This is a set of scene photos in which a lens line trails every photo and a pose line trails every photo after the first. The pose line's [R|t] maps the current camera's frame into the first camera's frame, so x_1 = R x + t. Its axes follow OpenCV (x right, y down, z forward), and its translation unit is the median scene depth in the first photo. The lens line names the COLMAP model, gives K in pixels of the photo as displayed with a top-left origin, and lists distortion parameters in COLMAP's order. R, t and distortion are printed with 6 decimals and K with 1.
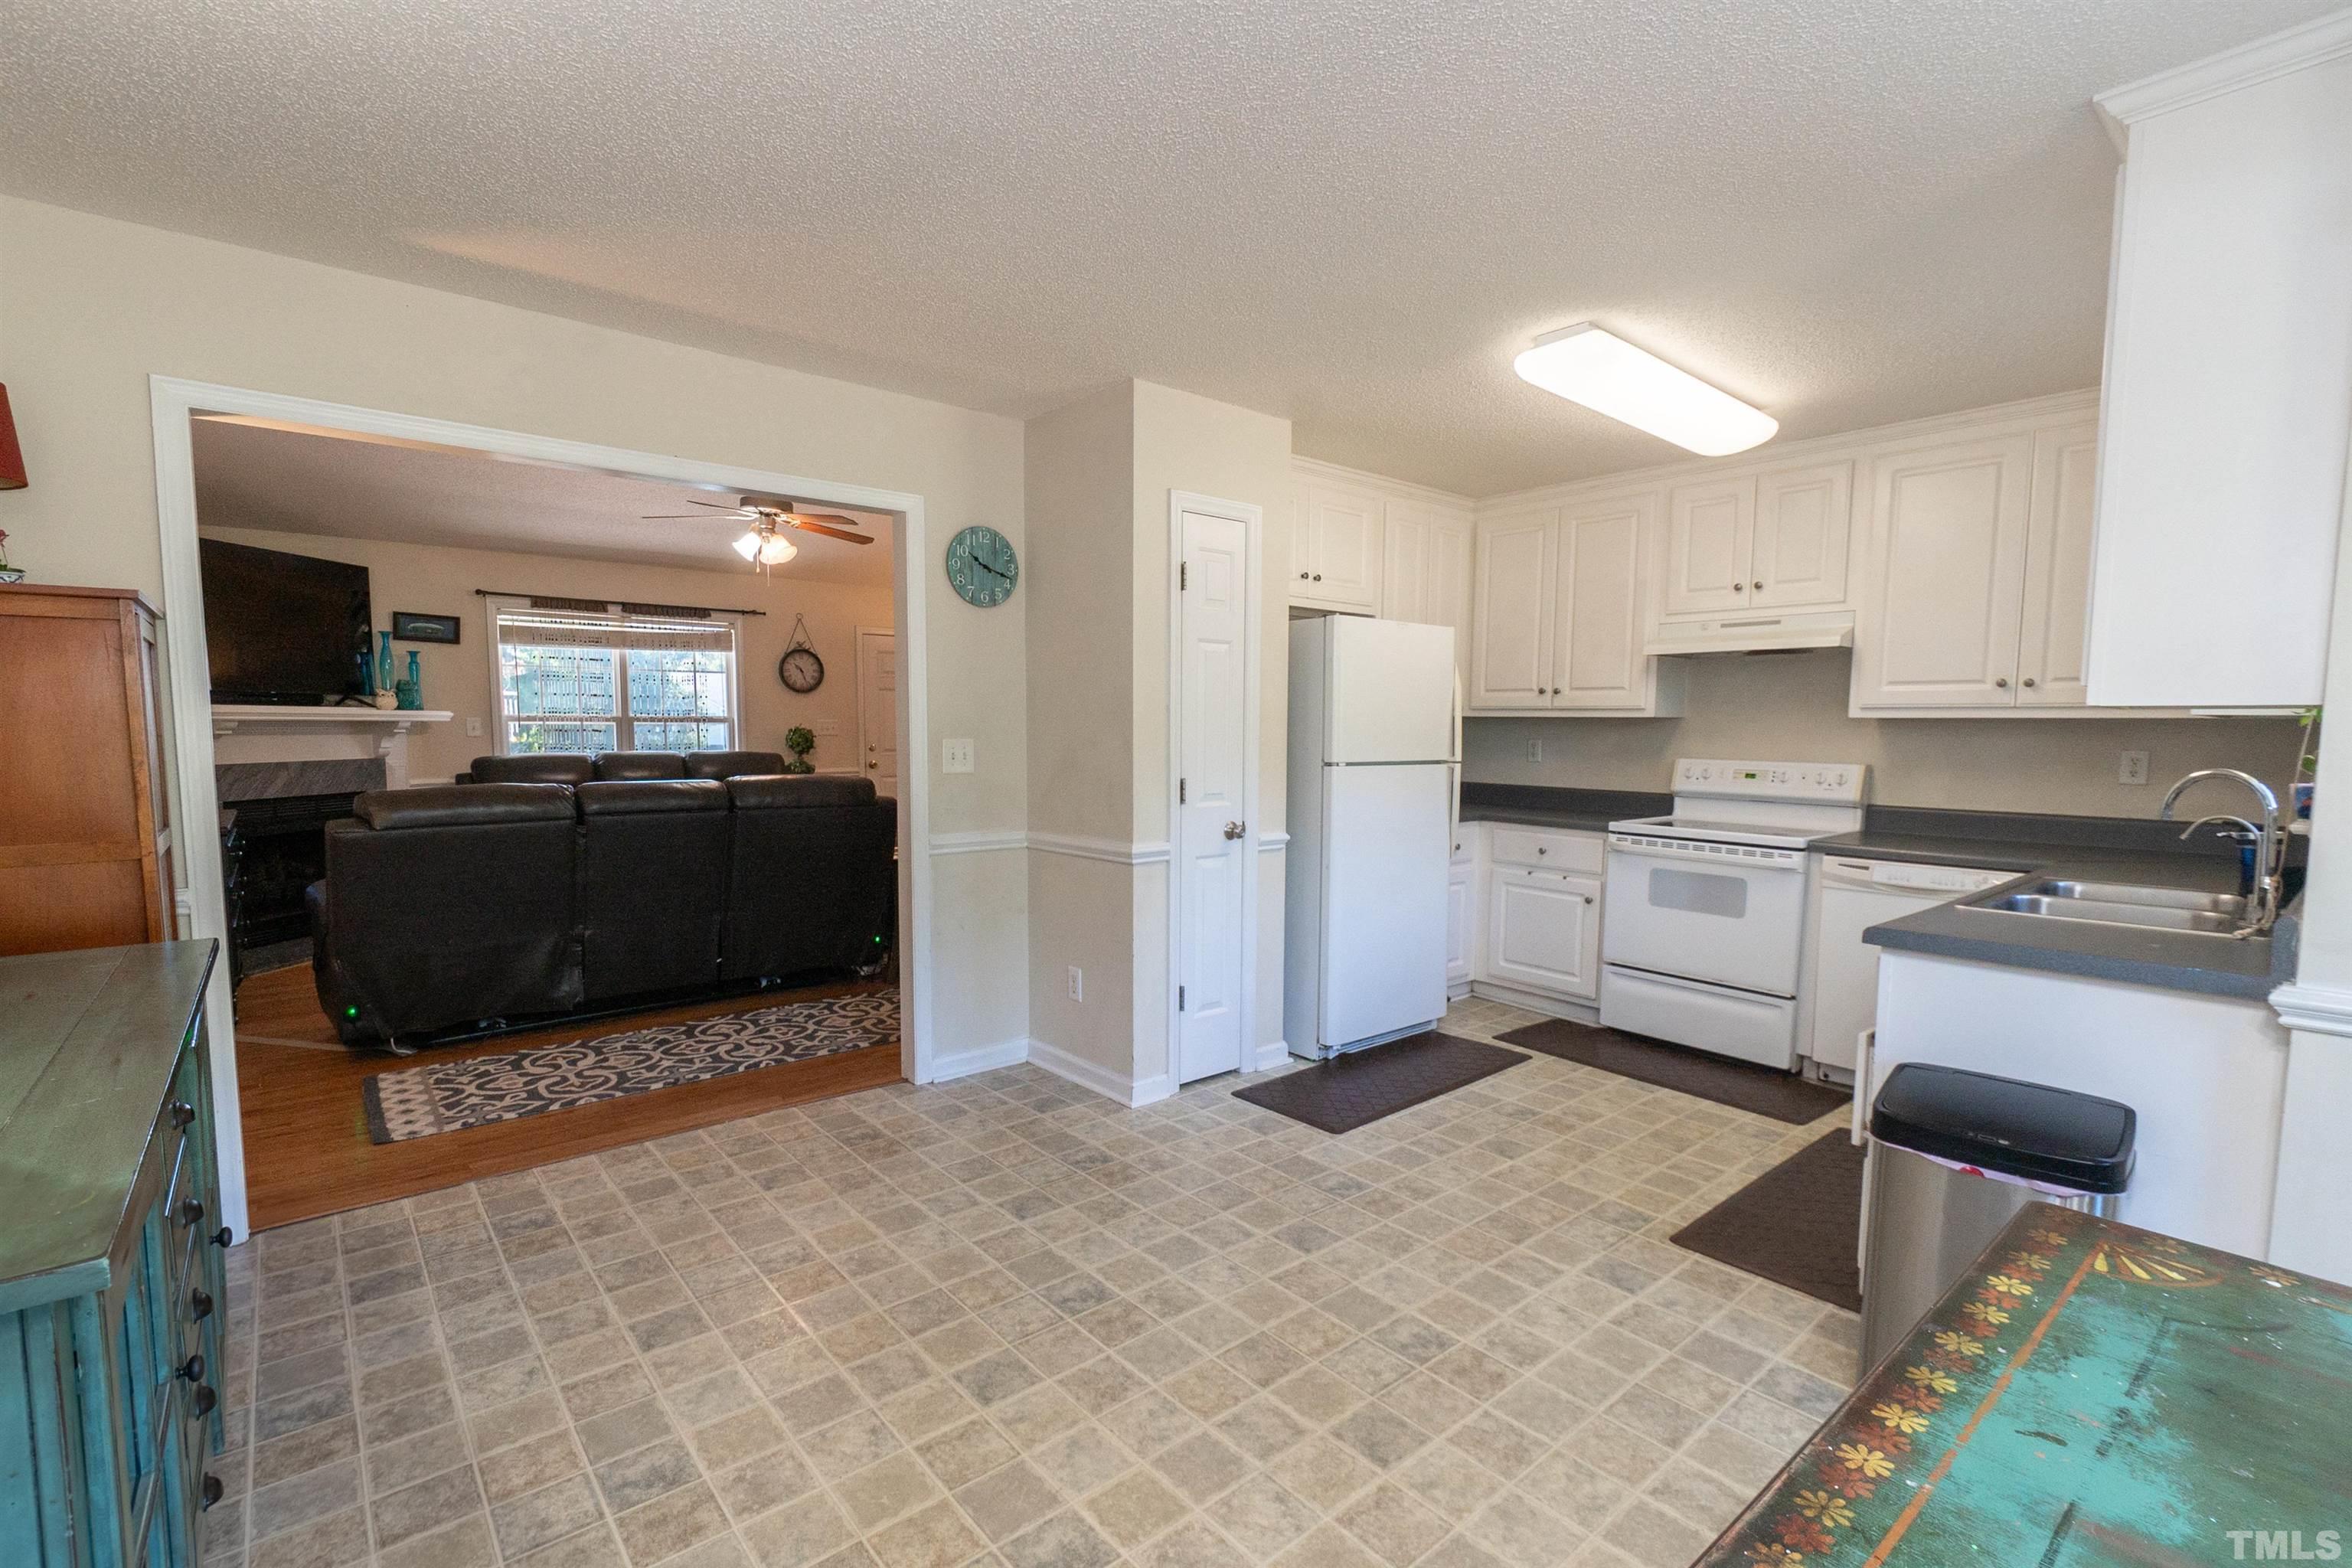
lens RADIAL K [[1032.2, 0, 1188.4], [0, 1032.2, 813.5], [0, 0, 1]] dist [0.007570, -0.006245]
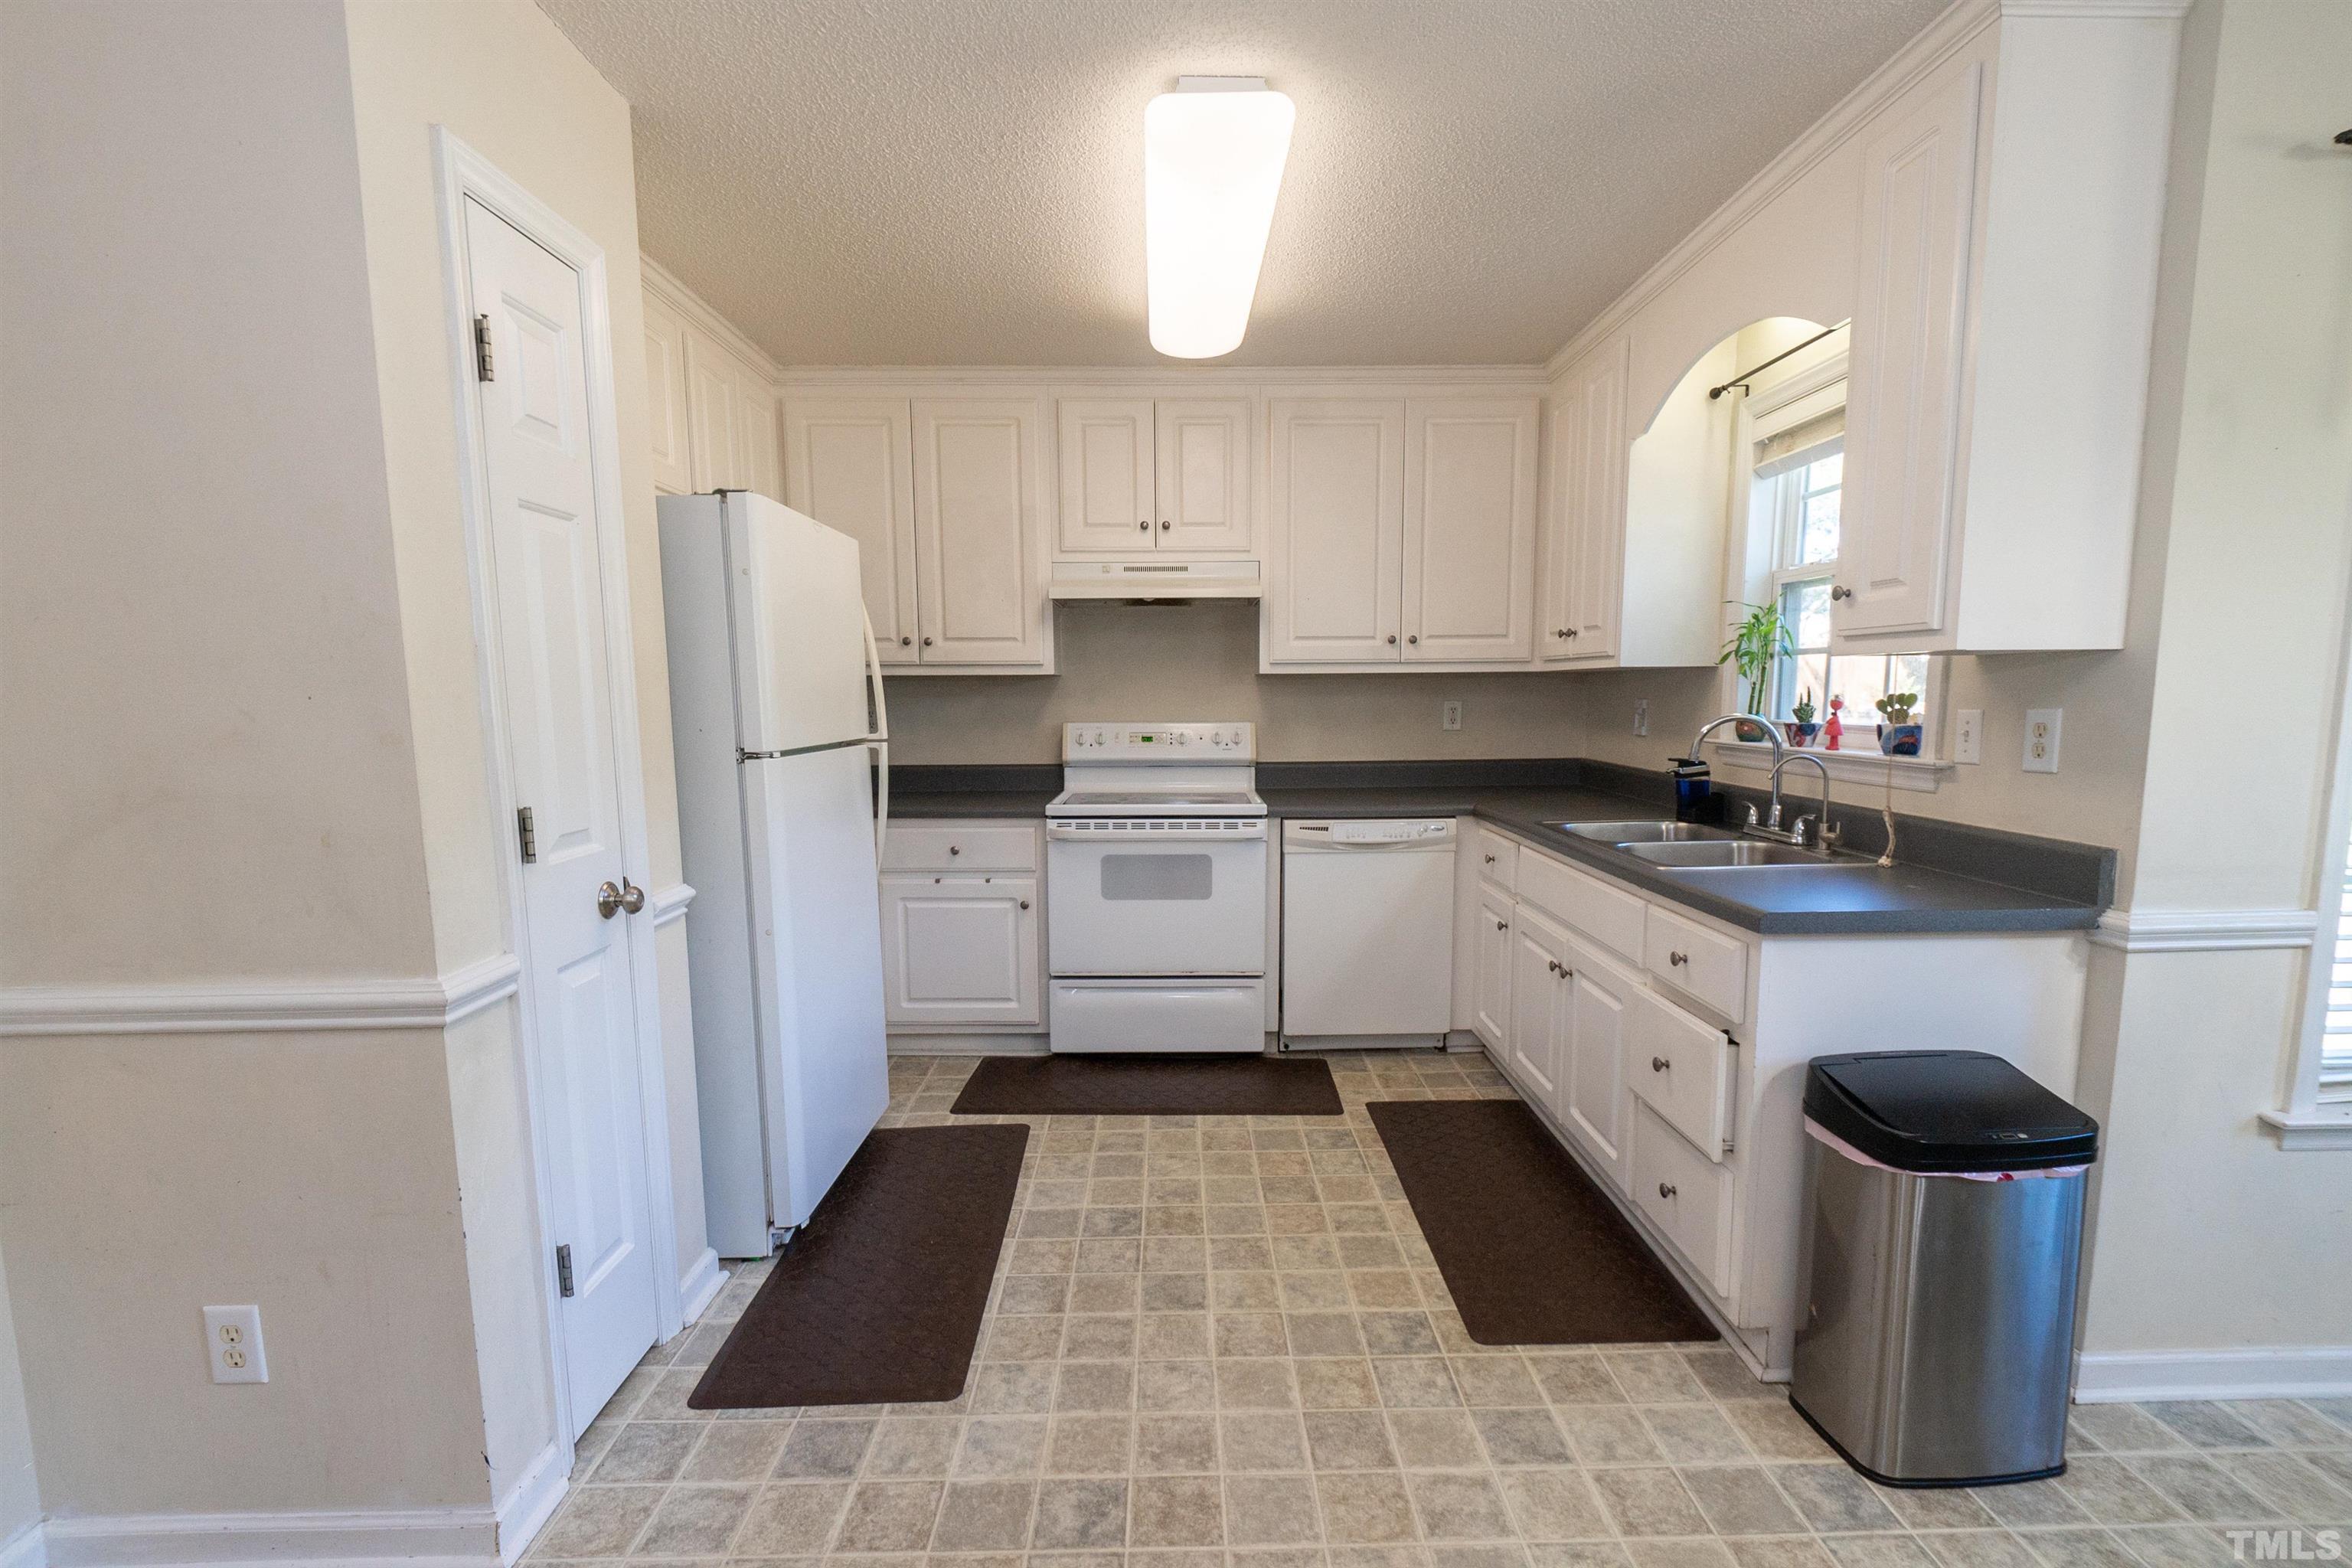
lens RADIAL K [[1032.2, 0, 1188.4], [0, 1032.2, 813.5], [0, 0, 1]] dist [0.007570, -0.006245]
pose [[0.639623, -0.105217, 0.761454, -0.151257], [0.079102, 0.994338, 0.070951, -0.037506], [-0.764608, 0.014850, 0.644324, 0.444371]]
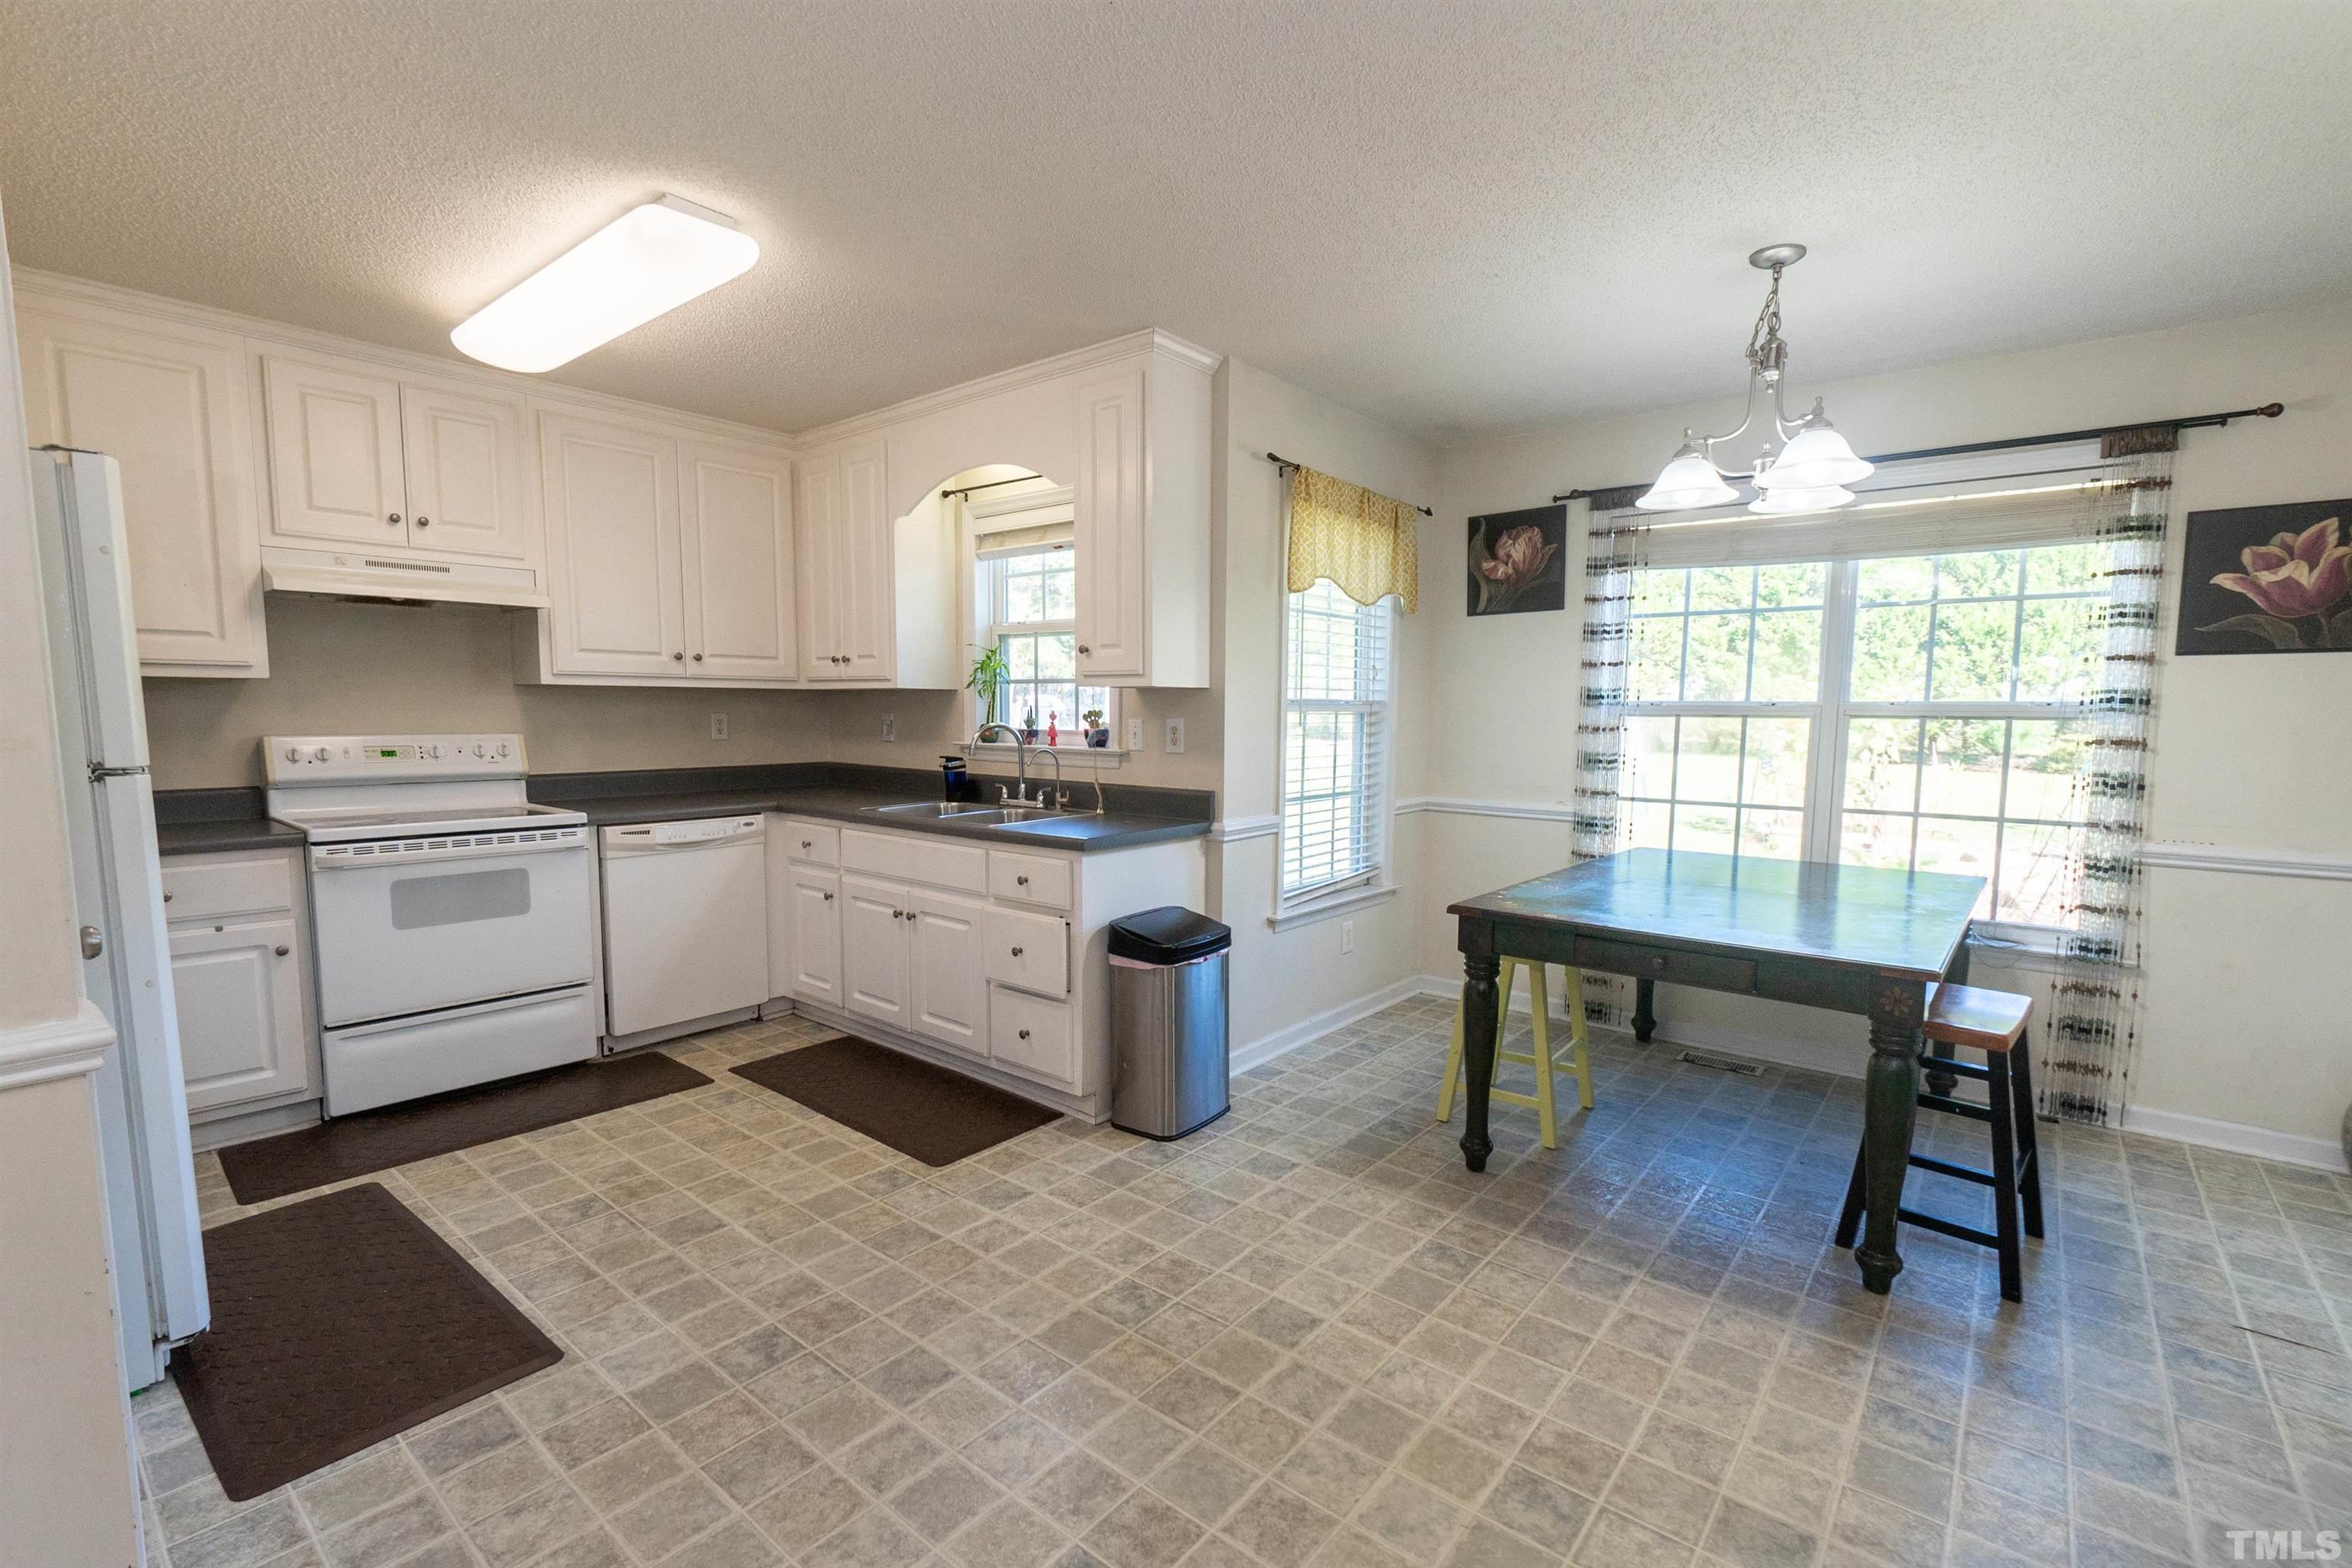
lens RADIAL K [[1034.5, 0, 1181.4], [0, 1034.5, 814.2], [0, 0, 1]] dist [-0.005654, -0.000782]
pose [[-0.166688, -0.112817, 0.979534, -0.410374], [0.074787, 0.989124, 0.126648, -0.051785], [-0.983169, 0.094367, -0.156438, 0.594871]]
